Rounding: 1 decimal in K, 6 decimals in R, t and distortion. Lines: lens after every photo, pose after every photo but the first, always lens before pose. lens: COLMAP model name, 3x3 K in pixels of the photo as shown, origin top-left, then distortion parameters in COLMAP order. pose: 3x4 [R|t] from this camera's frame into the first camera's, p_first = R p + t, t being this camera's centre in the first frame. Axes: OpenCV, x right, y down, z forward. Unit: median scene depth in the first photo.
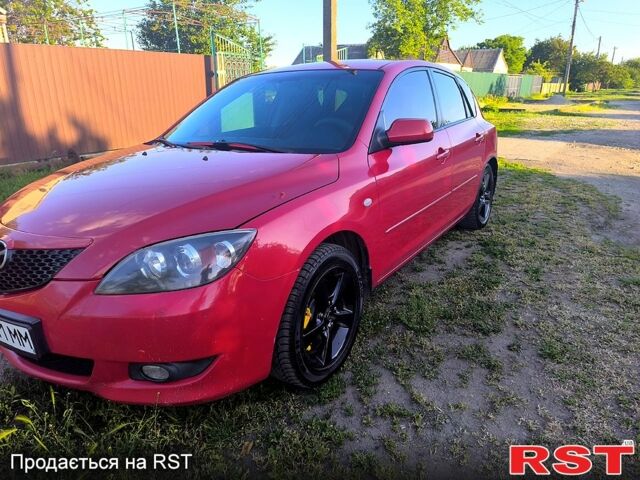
lens RADIAL K [[425.5, 0, 320.0], [0, 425.5, 240.0], [0, 0, 1]] dist [0.033802, -0.039261]
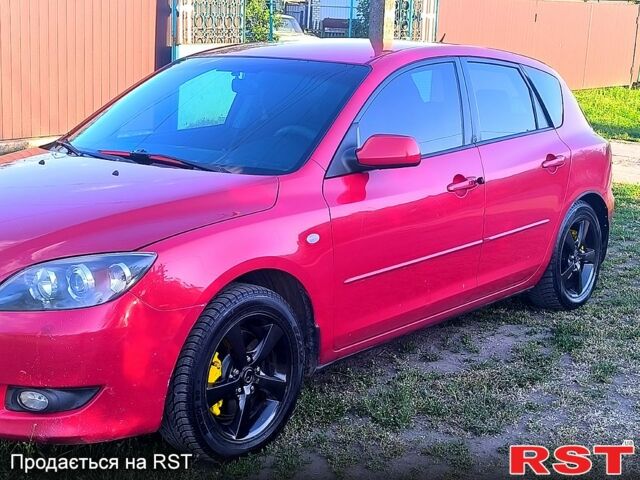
lens RADIAL K [[1019.2, 0, 320.0], [0, 1019.2, 240.0], [0, 0, 1]] dist [0.080712, -0.023592]
pose [[0.993871, 0.058171, -0.094007, 0.298837], [-0.069496, 0.990085, -0.122077, 0.140381], [0.085974, 0.127862, 0.988059, -0.845533]]
